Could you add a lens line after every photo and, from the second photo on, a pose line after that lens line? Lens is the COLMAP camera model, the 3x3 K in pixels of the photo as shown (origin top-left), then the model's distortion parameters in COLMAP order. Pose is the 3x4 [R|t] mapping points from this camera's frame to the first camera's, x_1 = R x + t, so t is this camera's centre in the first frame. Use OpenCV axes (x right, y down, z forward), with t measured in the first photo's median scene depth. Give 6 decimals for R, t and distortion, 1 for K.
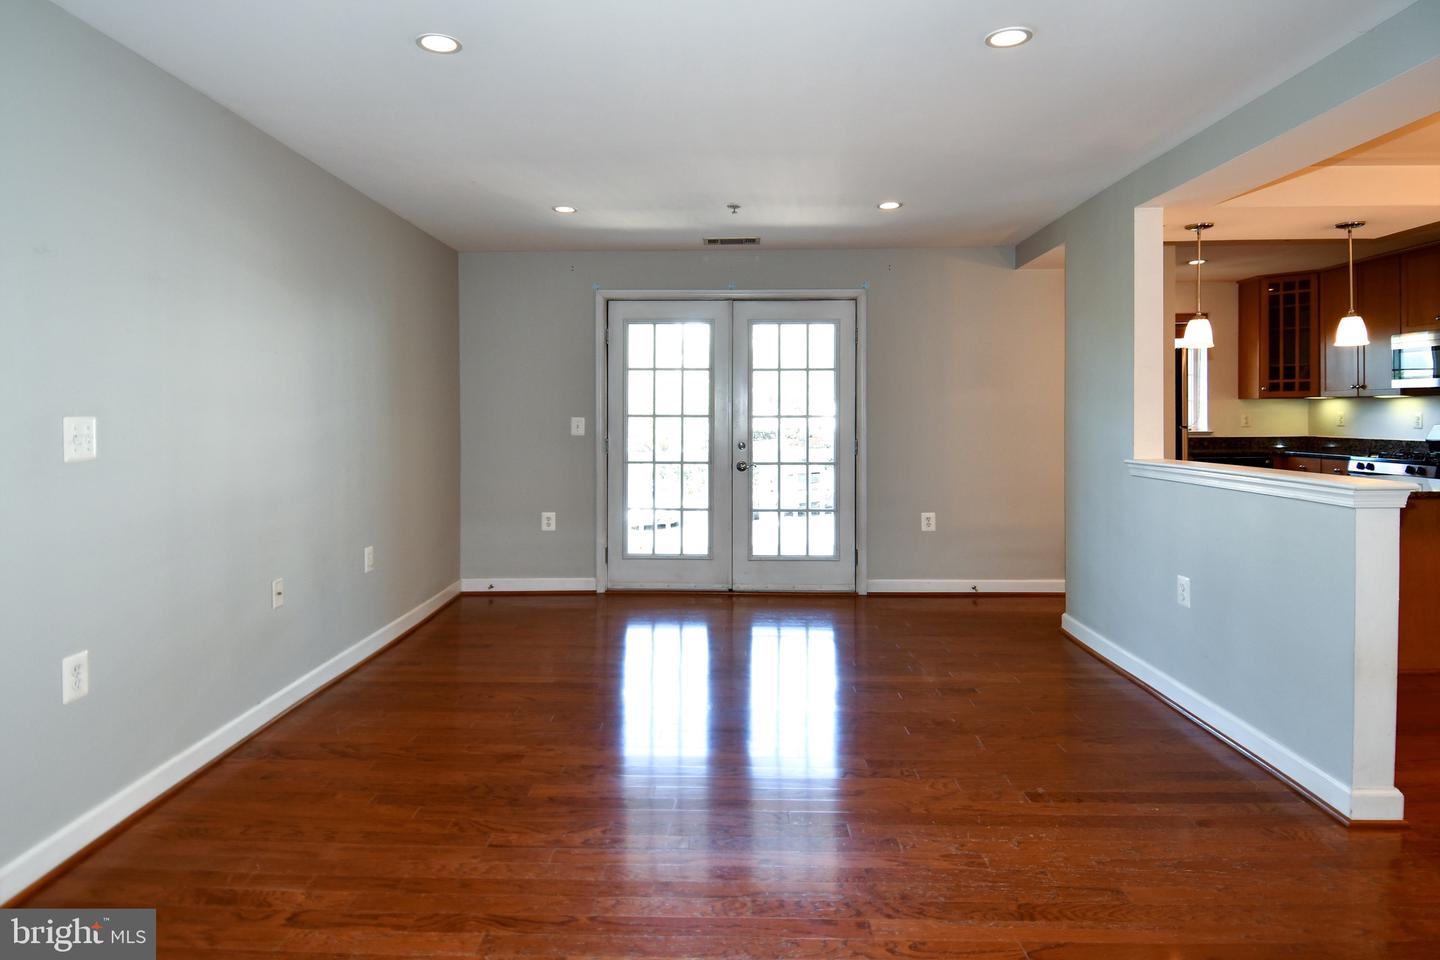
lens RADIAL K [[877.3, 0, 697.7], [0, 877.3, 446.4], [0, 0, 1]] dist [0.059727, -0.081078]
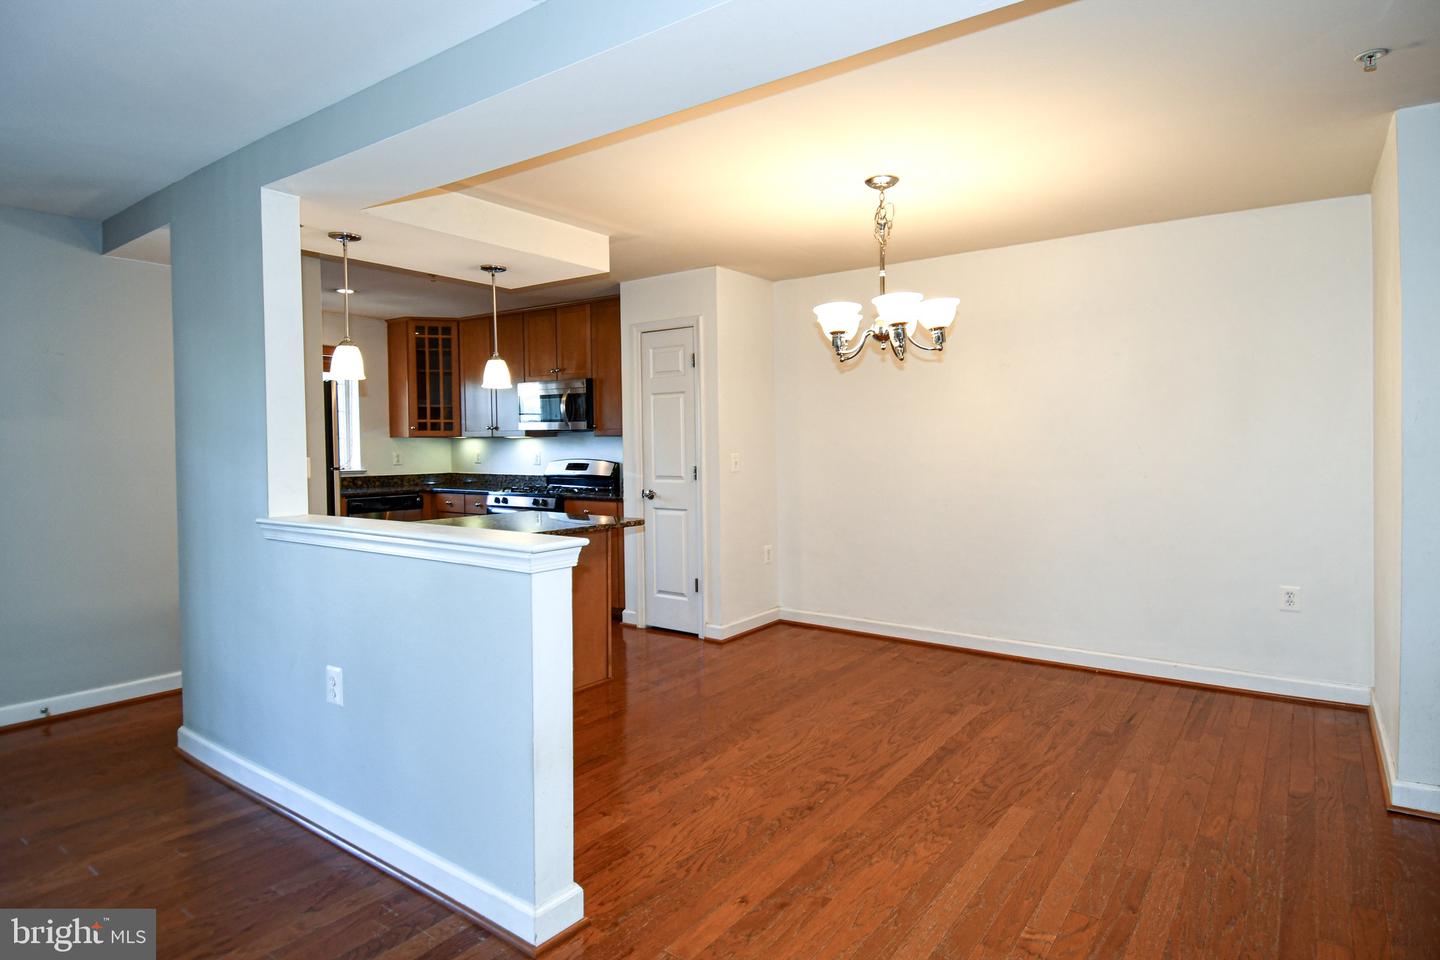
lens RADIAL K [[768.1, 0, 718.7], [0, 768.1, 460.1], [0, 0, 1]] dist [0.047430, -0.052156]
pose [[0.578452, -0.010516, 0.815649, 0.136284], [0.025193, 0.999670, -0.004978, -0.017351], [-0.815327, 0.023428, 0.578526, 0.235295]]
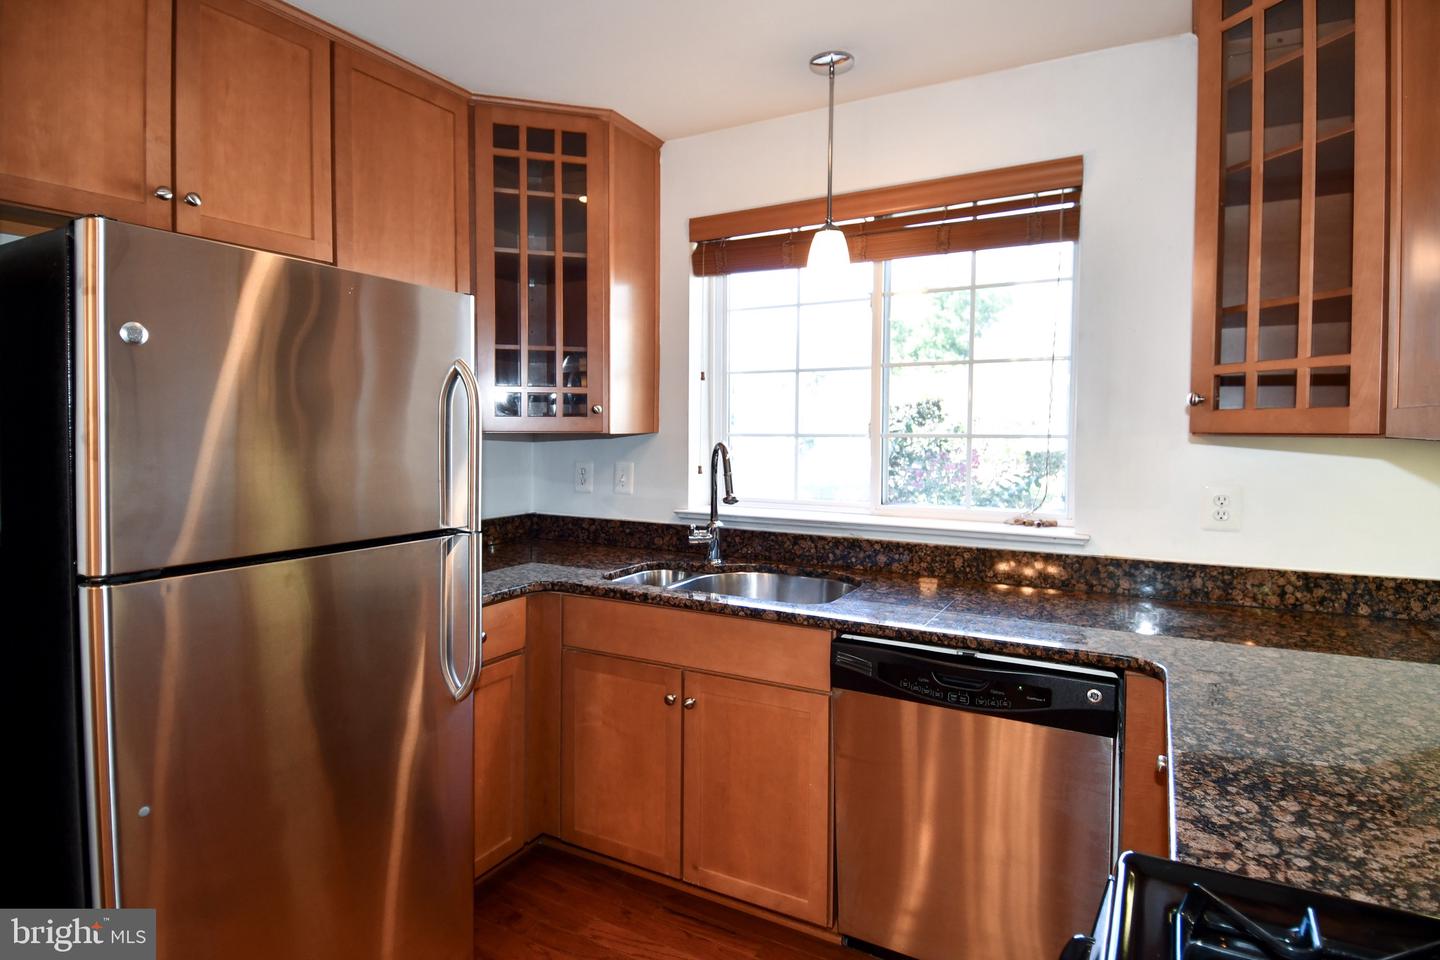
lens RADIAL K [[786.1, 0, 747.0], [0, 786.1, 477.0], [0, 0, 1]] dist [0.035624, -0.053440]
pose [[0.887119, 0.041781, -0.459646, 0.753891], [-0.028210, 0.998941, 0.036357, -0.056069], [0.460678, -0.019286, 0.887358, 0.877829]]
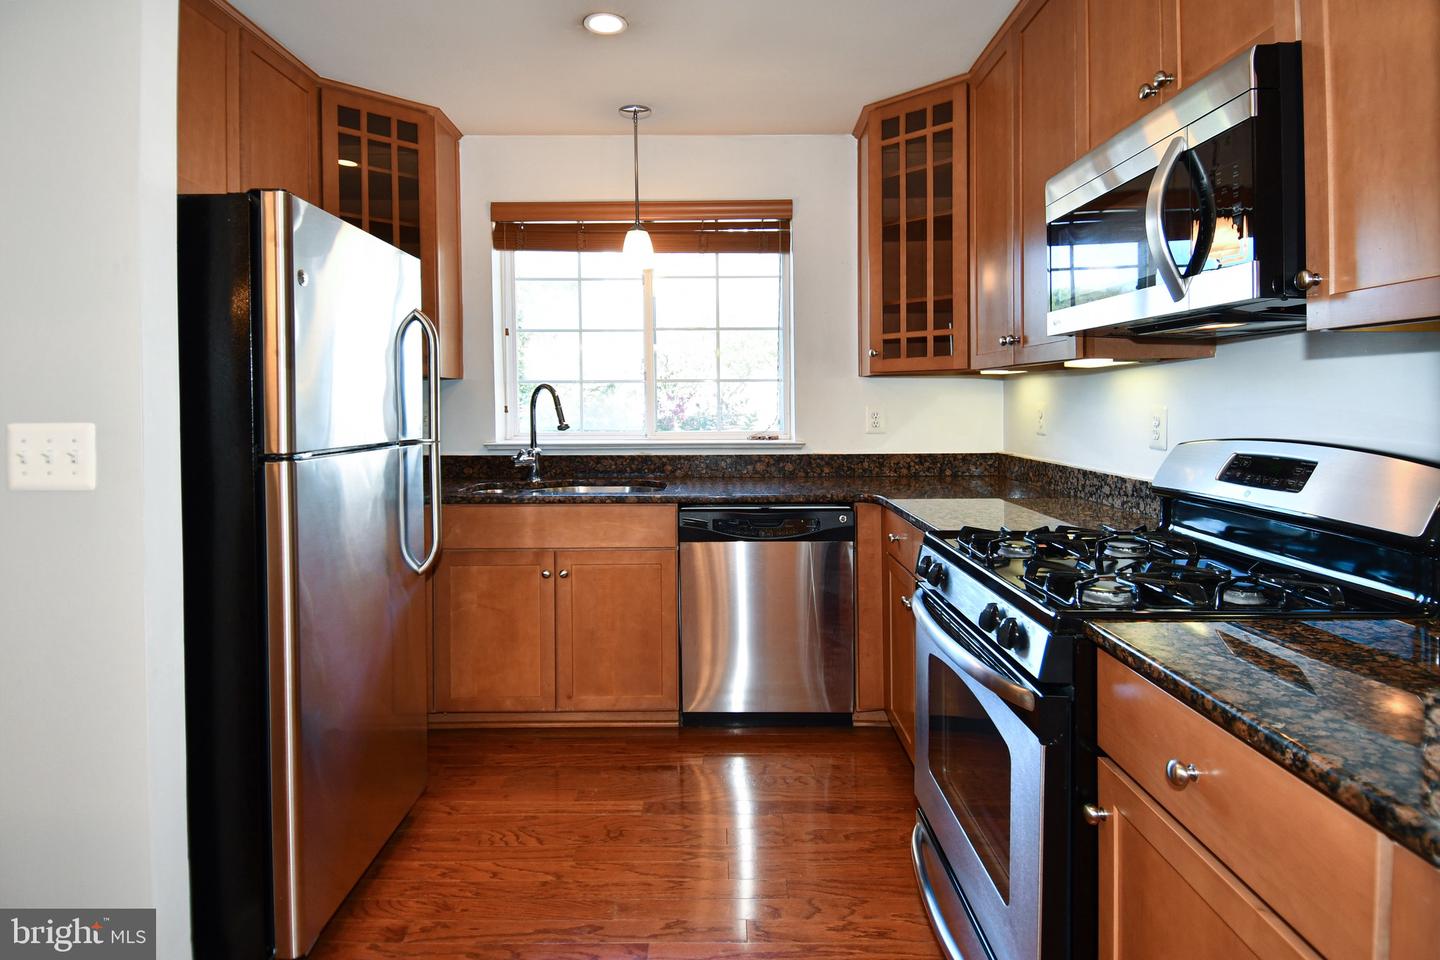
lens RADIAL K [[781.5, 0, 737.1], [0, 781.5, 428.2], [0, 0, 1]] dist [0.052710, -0.057186]
pose [[0.999876, 0.006831, 0.014175, 0.673196], [-0.006864, 0.999974, 0.002263, -0.031481], [-0.014160, -0.002360, 0.999897, 0.712550]]
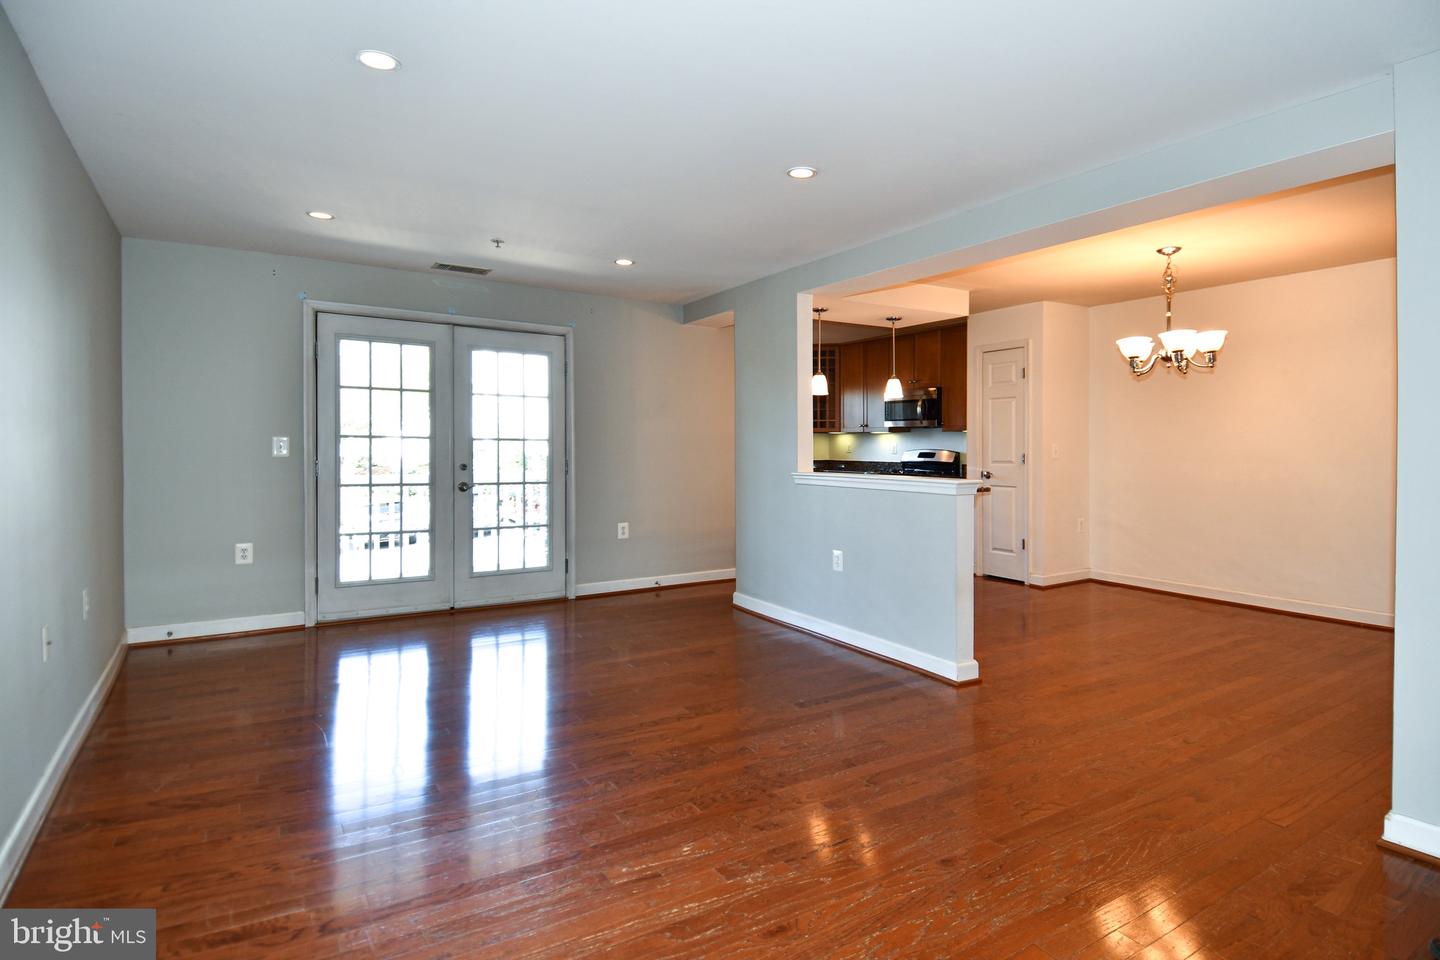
lens RADIAL K [[878.9, 0, 803.7], [0, 878.9, 483.4], [0, 0, 1]] dist [0.052671, -0.089603]
pose [[0.755985, -0.018130, 0.654338, -0.325656], [0.015592, 0.999831, 0.009689, 0.014633], [-0.654403, 0.002878, 0.756140, -0.047490]]
